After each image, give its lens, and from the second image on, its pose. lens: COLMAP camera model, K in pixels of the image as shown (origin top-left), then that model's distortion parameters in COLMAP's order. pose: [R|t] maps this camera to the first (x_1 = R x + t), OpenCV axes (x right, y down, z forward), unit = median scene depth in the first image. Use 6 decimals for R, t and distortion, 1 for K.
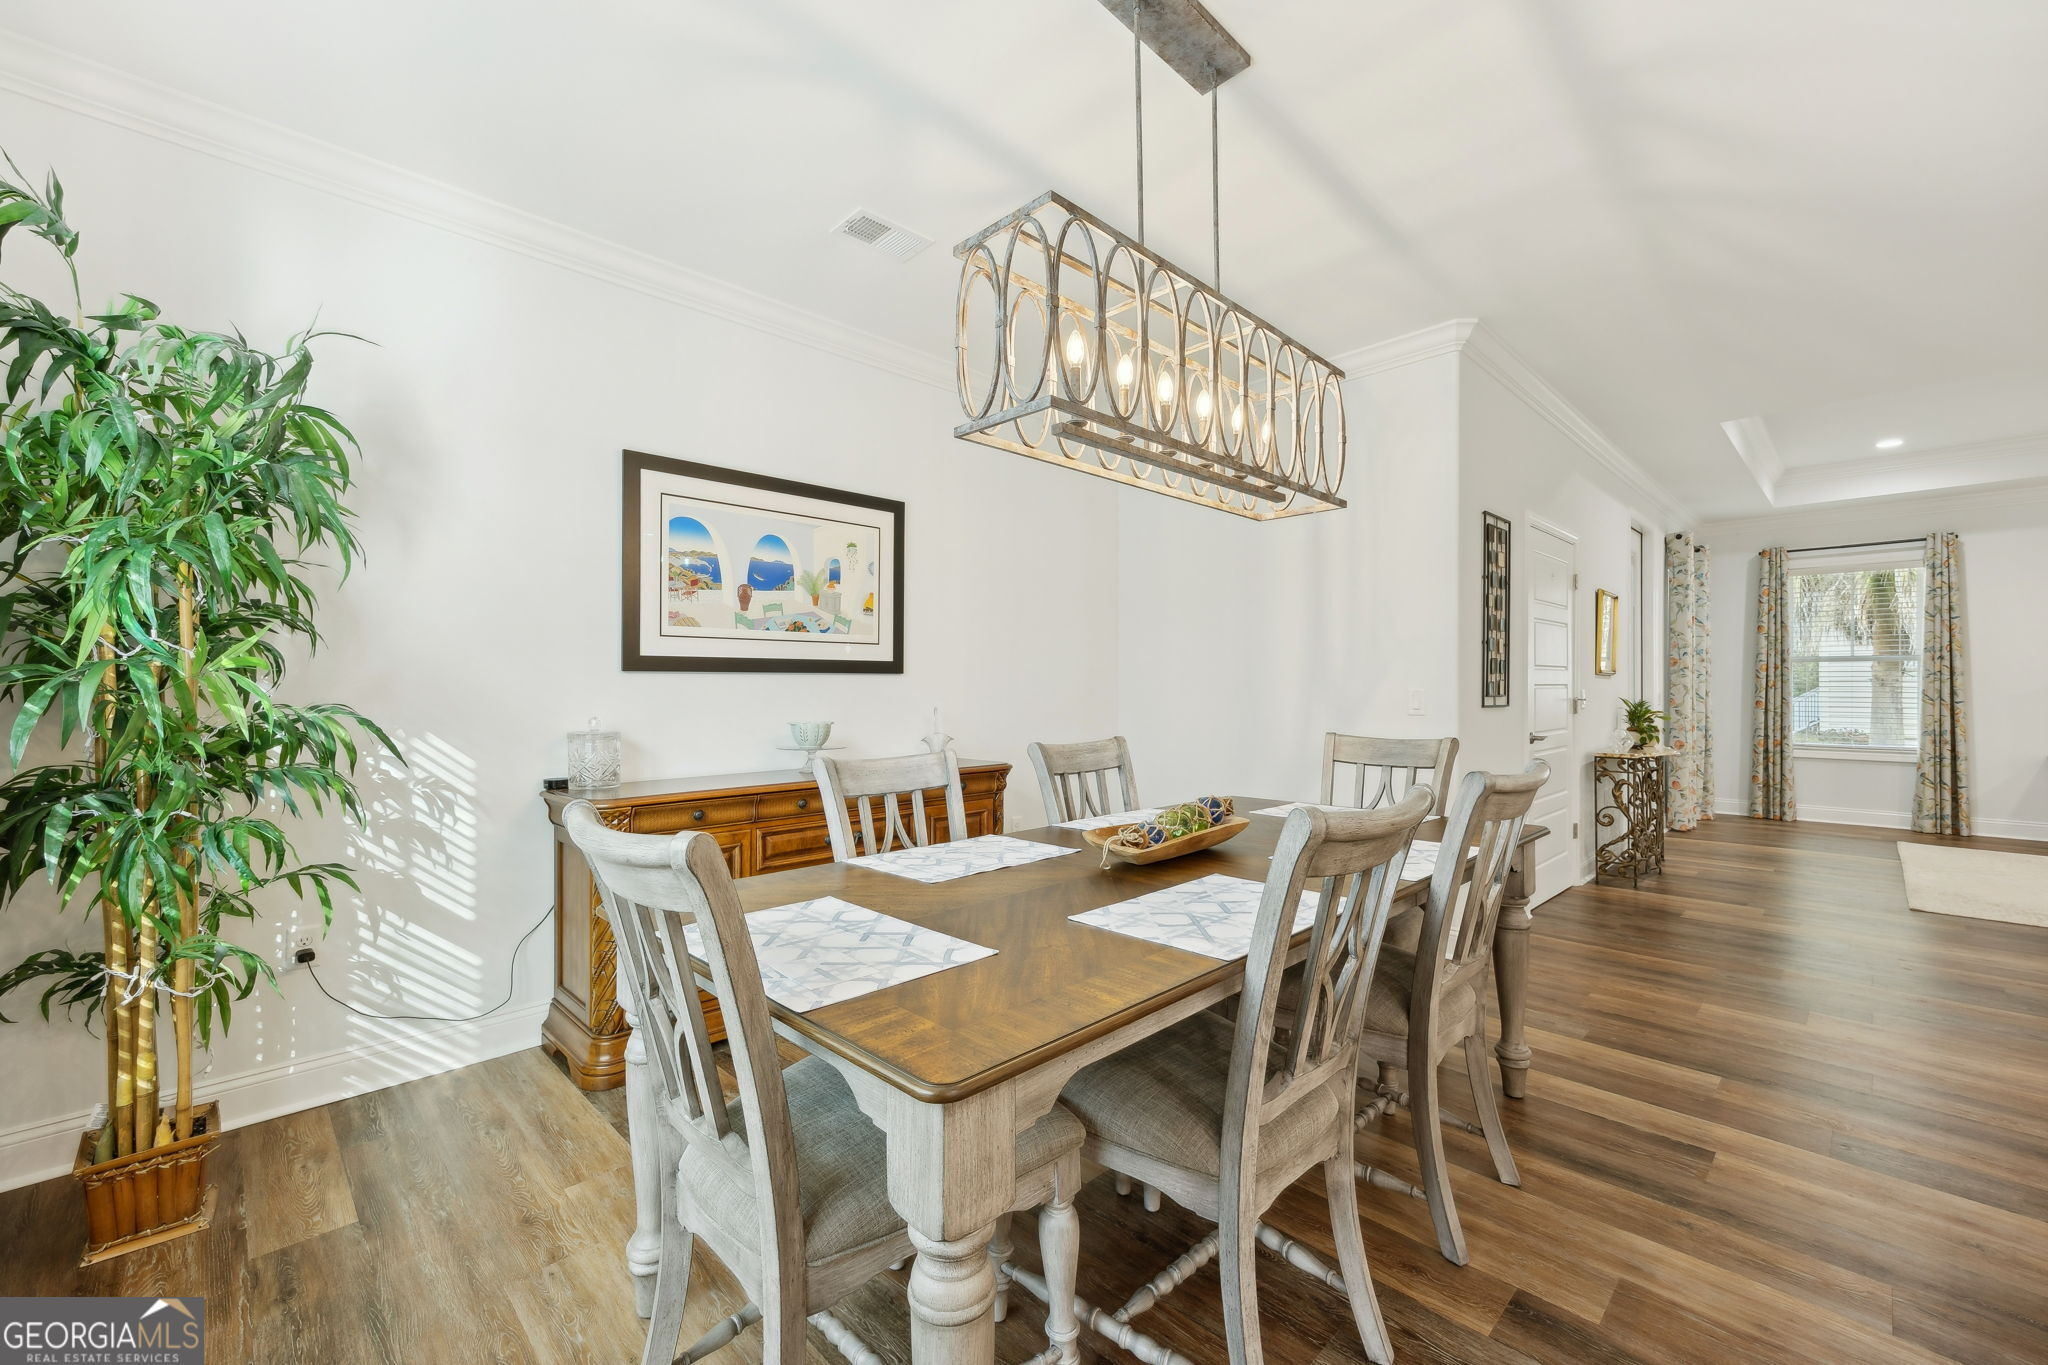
lens RADIAL K [[807.9, 0, 985.5], [0, 807.9, 684.5], [0, 0, 1]] dist [-0.013628, 0.000810]
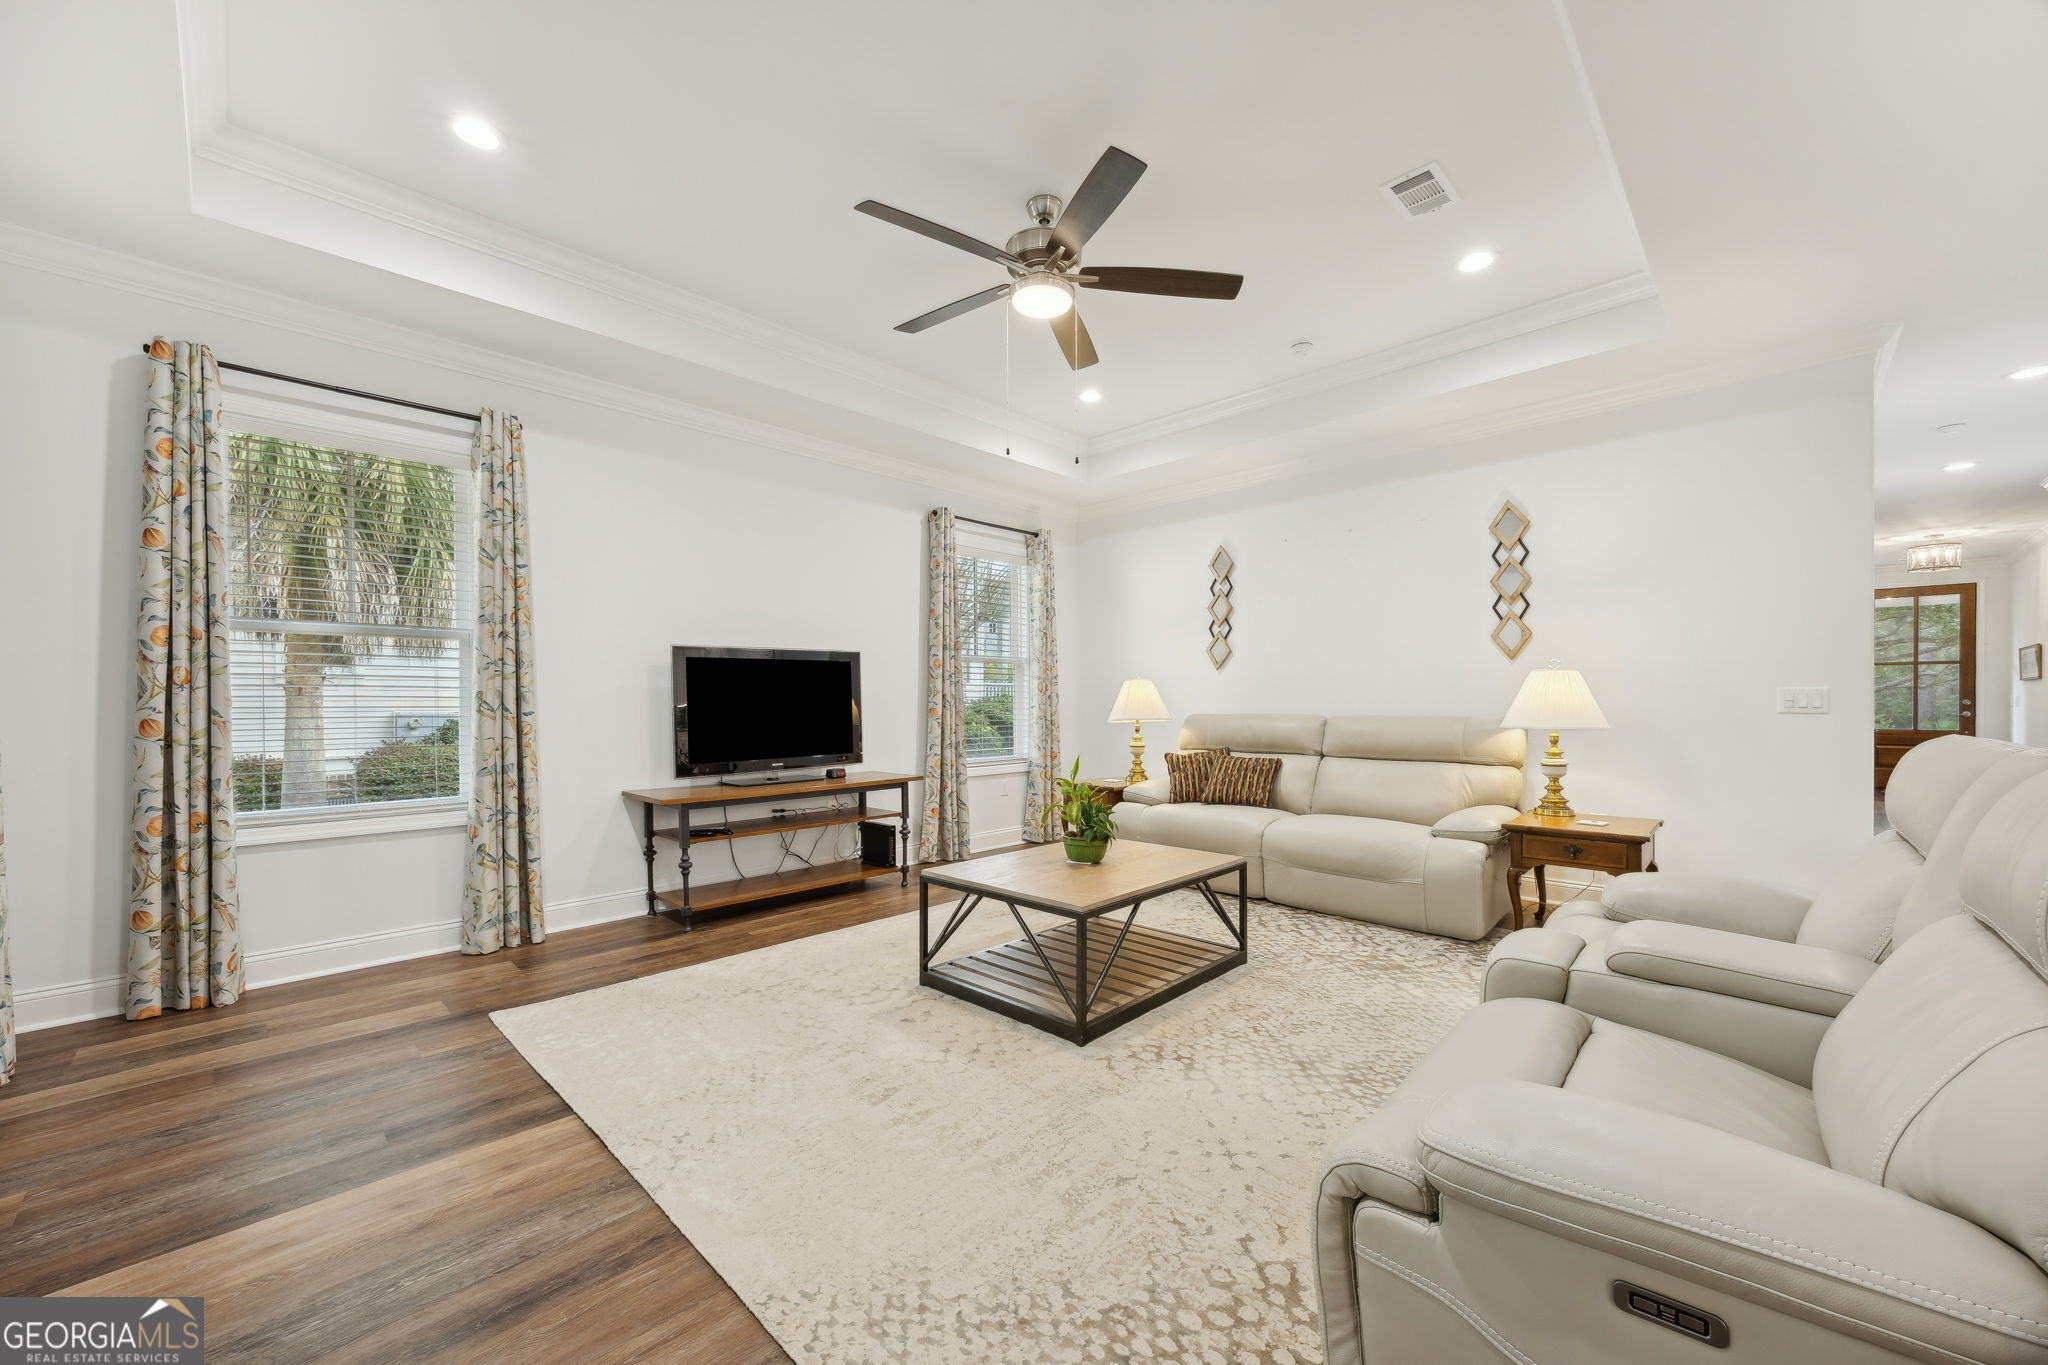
lens RADIAL K [[789.4, 0, 1015.9], [0, 789.4, 706.3], [0, 0, 1]] dist [0.000974, 0.000141]
pose [[-0.052963, -0.010990, 0.998536, 0.569008], [-0.002719, 0.999937, 0.010861, 0.008891], [-0.998593, -0.002140, -0.052989, 0.605458]]
